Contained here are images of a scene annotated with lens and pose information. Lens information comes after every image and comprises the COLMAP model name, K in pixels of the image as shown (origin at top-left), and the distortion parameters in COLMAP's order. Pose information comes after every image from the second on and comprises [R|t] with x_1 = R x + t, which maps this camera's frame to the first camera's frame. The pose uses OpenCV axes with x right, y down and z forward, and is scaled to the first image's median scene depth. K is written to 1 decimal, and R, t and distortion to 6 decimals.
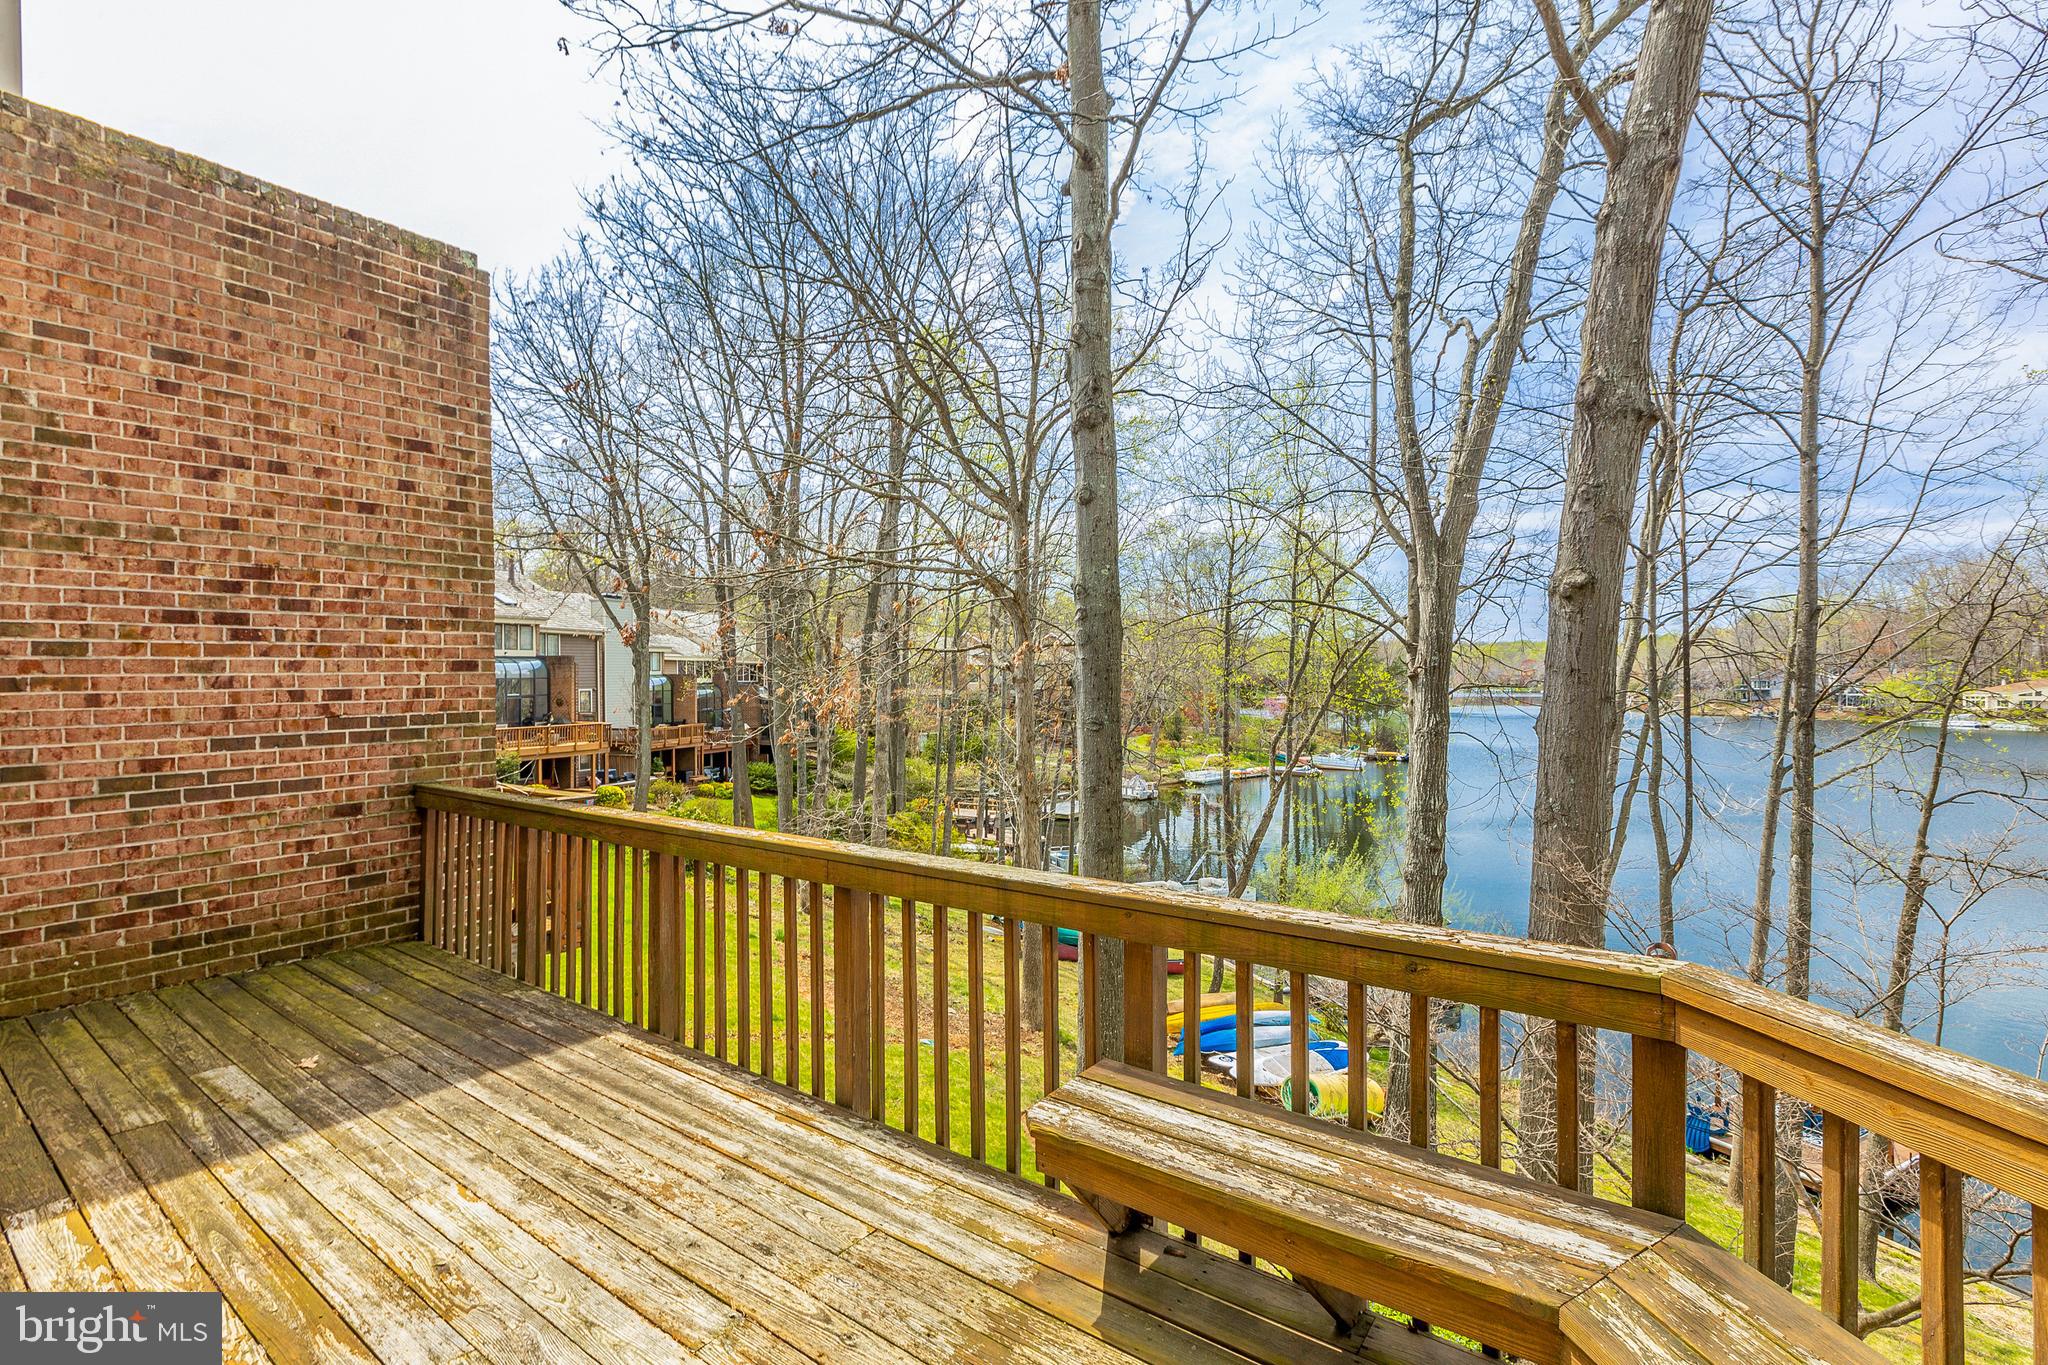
lens RADIAL K [[928.3, 0, 1024.0], [0, 928.3, 682.5], [0, 0, 1]] dist [-0.008483, 0.000730]
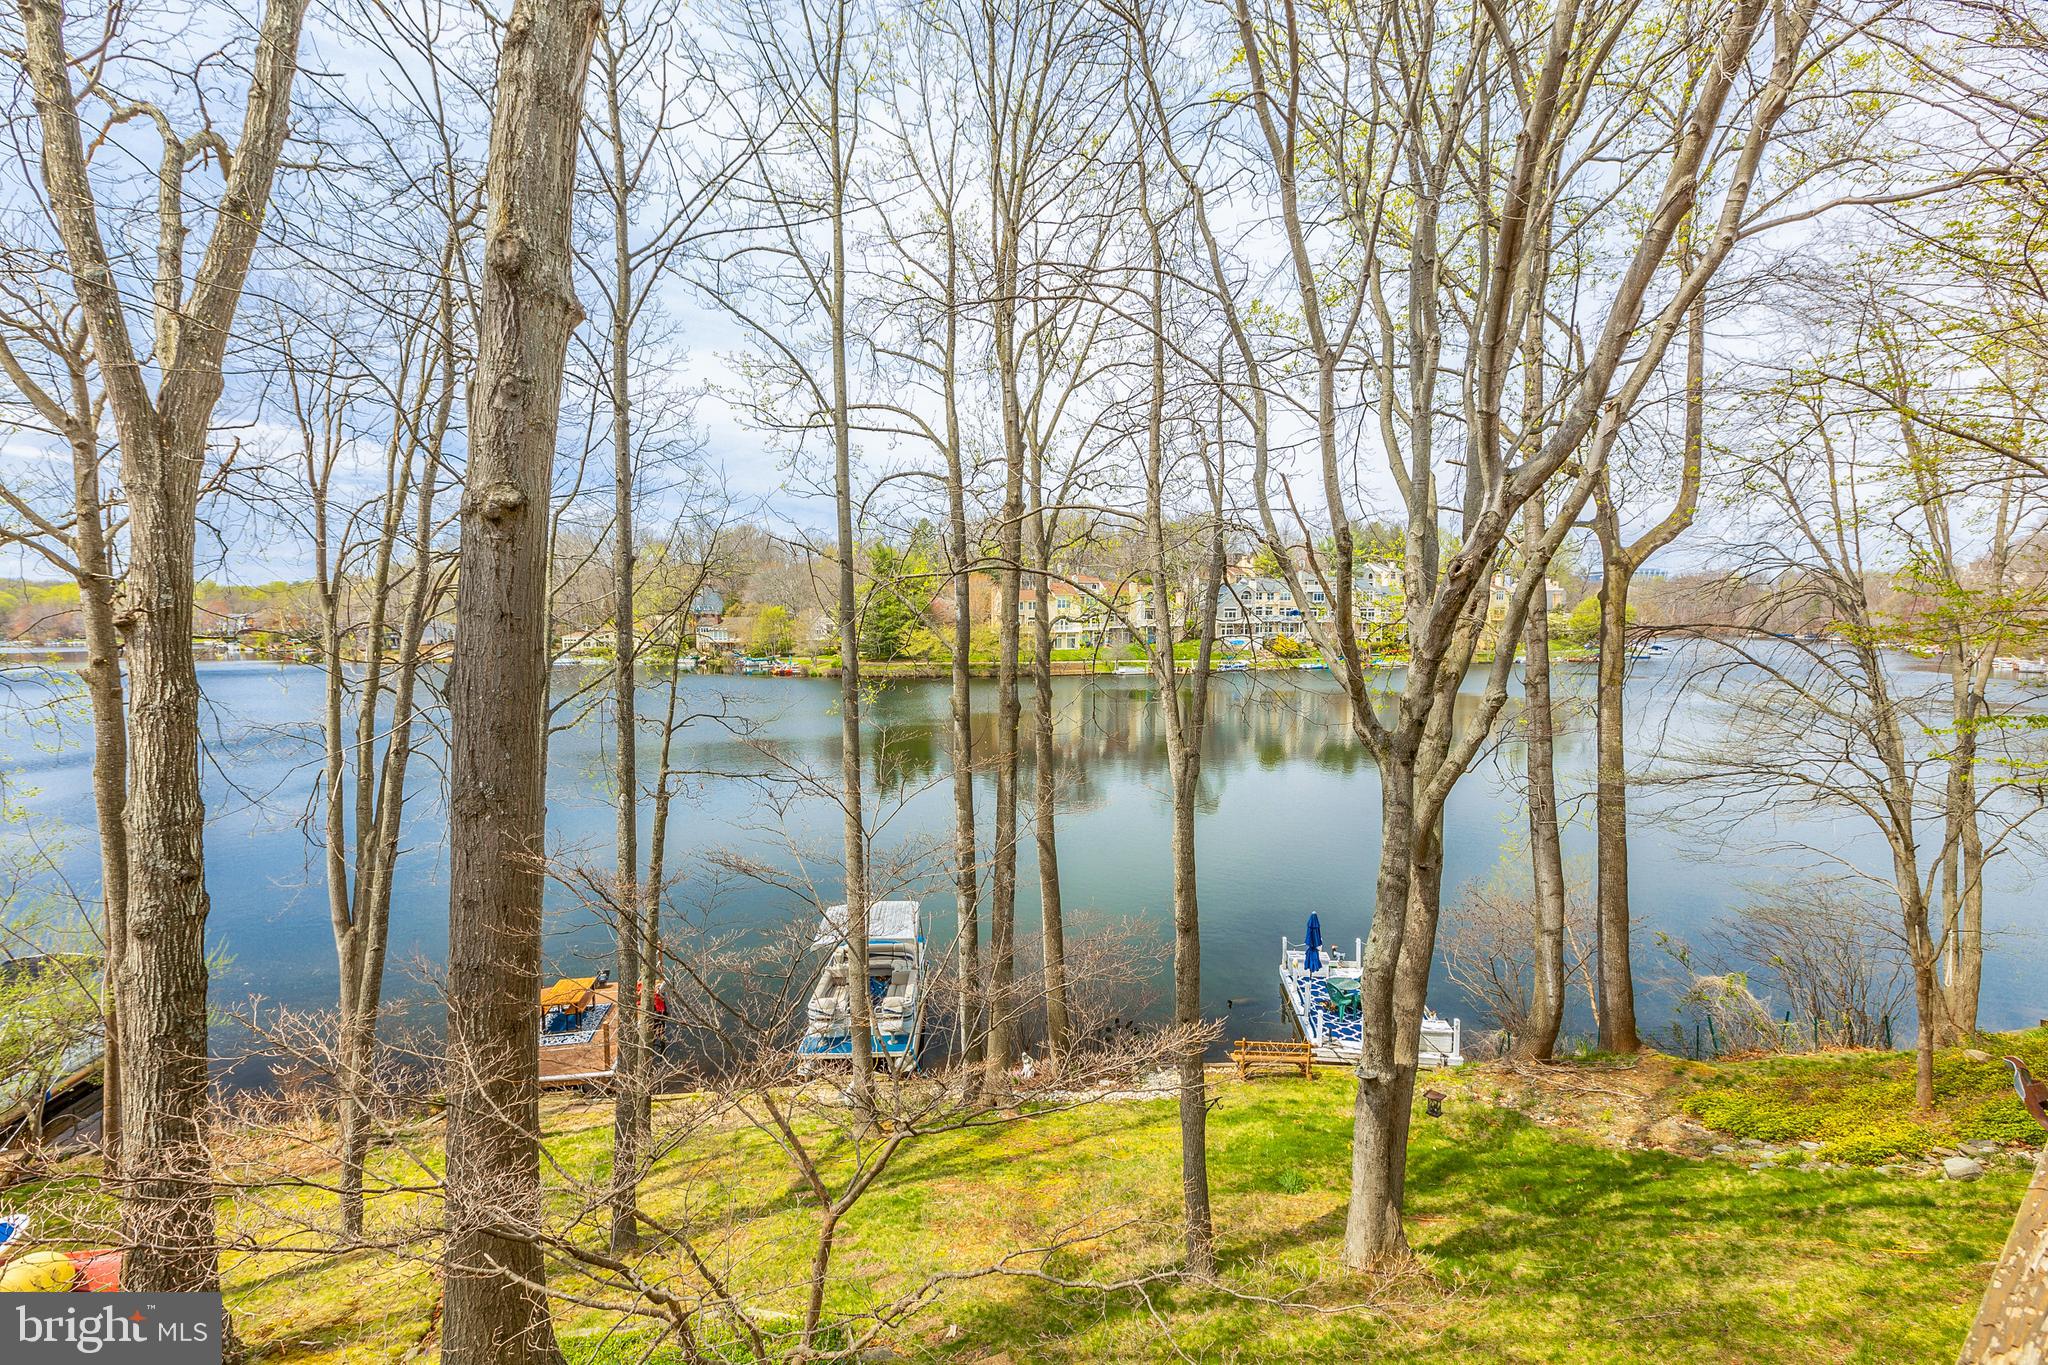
lens RADIAL K [[907.4, 0, 1024.0], [0, 907.4, 682.5], [0, 0, 1]] dist [-0.000117, 0.000277]
pose [[0.291859, -0.063564, 0.954347, -0.008548], [0.008857, 0.997926, 0.063758, -0.001073], [-0.956420, -0.010156, 0.291817, 0.267474]]
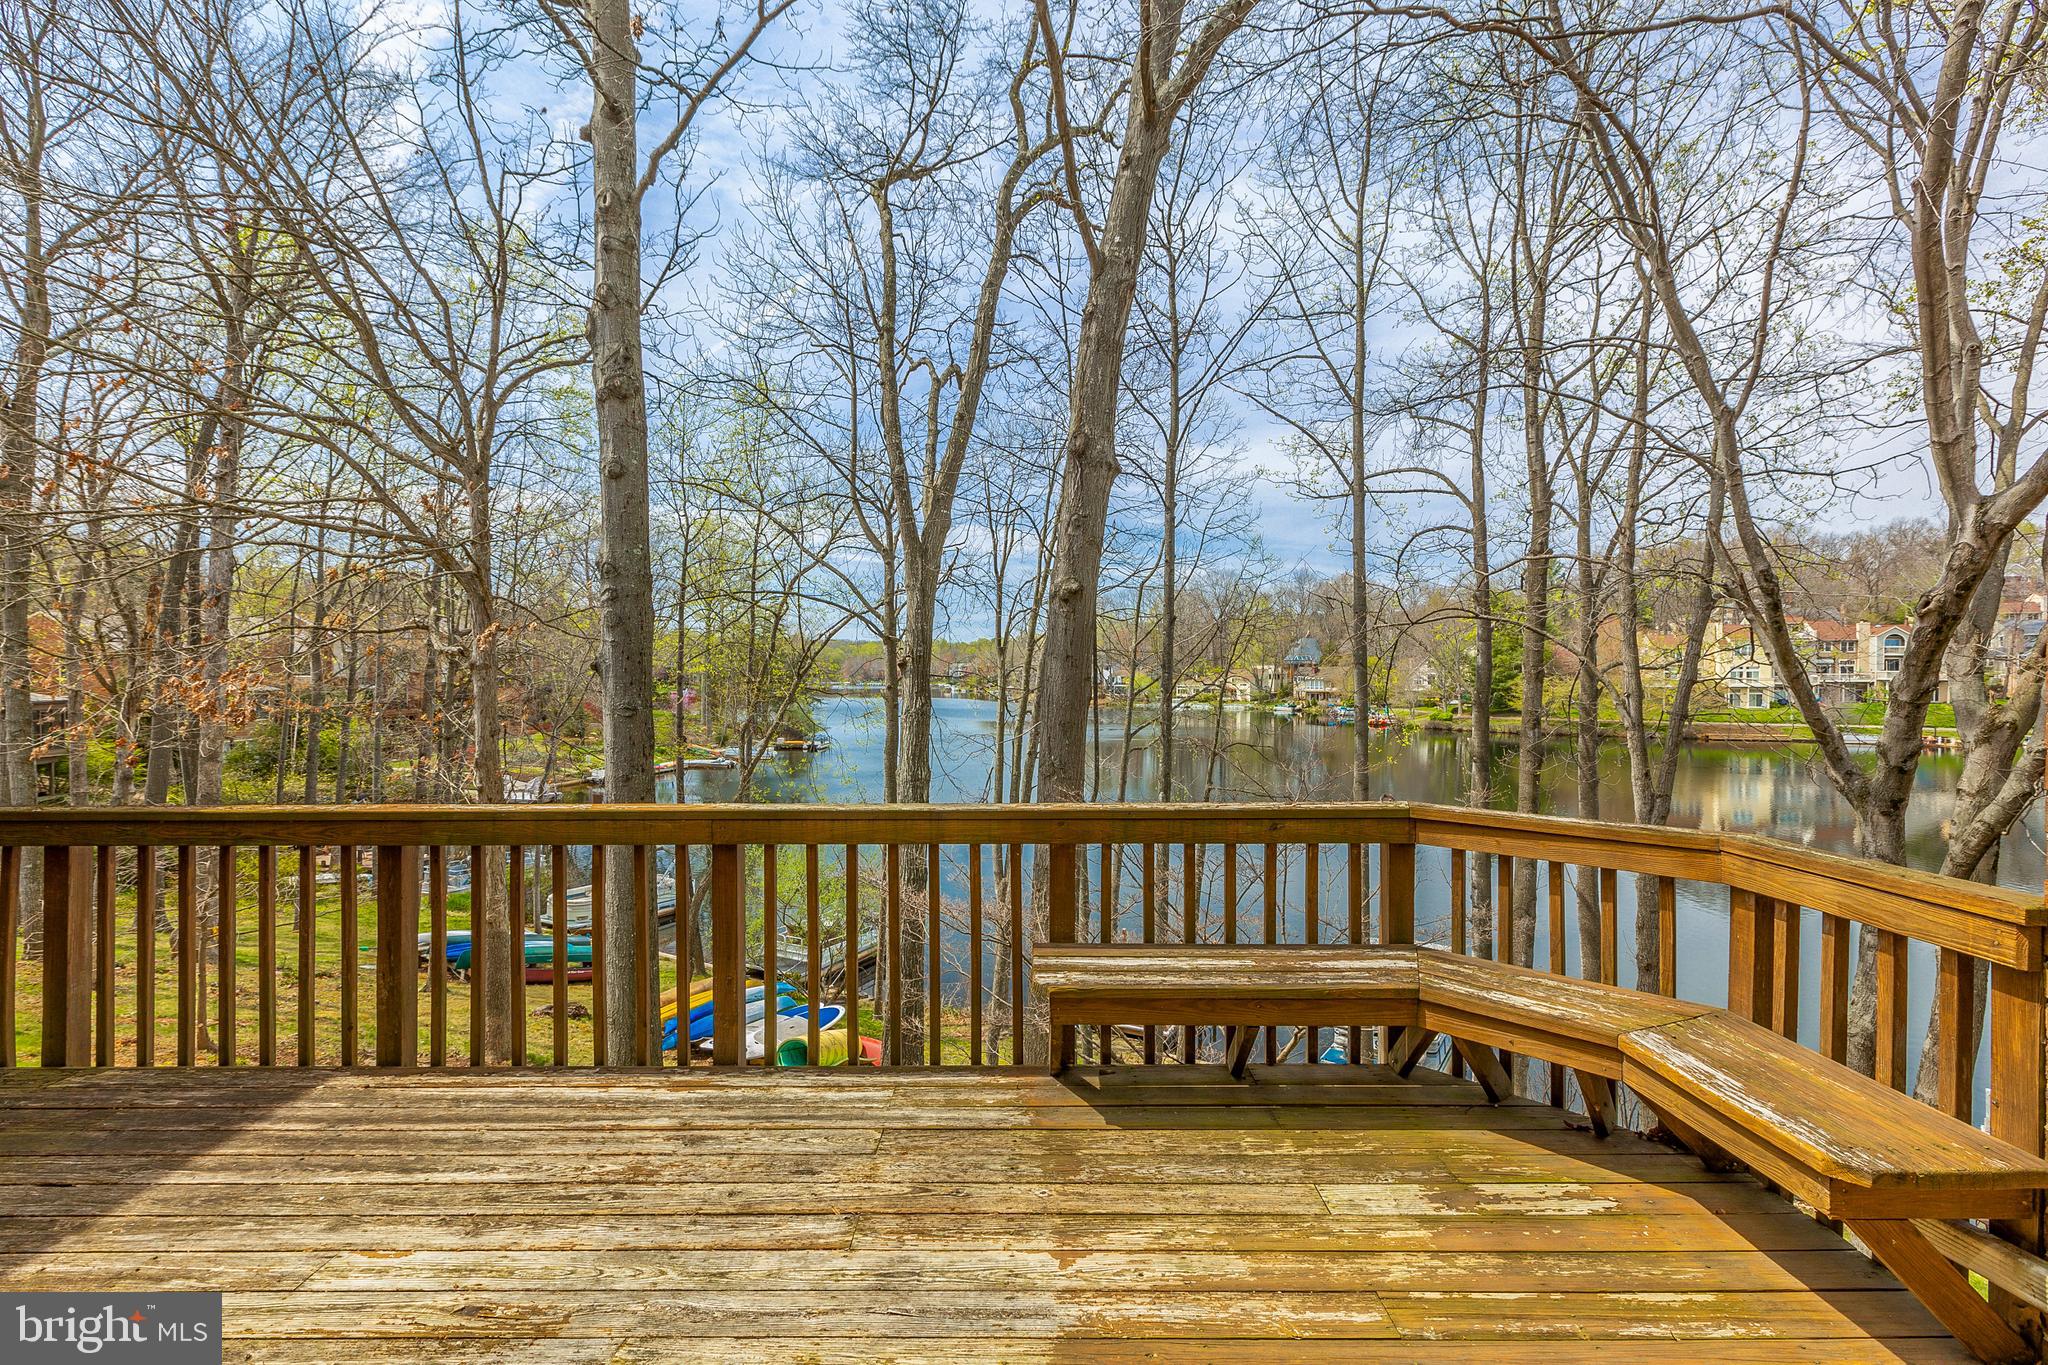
lens RADIAL K [[907.4, 0, 1024.0], [0, 907.4, 682.5], [0, 0, 1]] dist [-0.000117, 0.000277]
pose [[0.805250, -0.003414, 0.592926, -0.159237], [-0.000181, 0.999982, 0.006004, 0.011944], [-0.592936, -0.004942, 0.805235, 0.006743]]
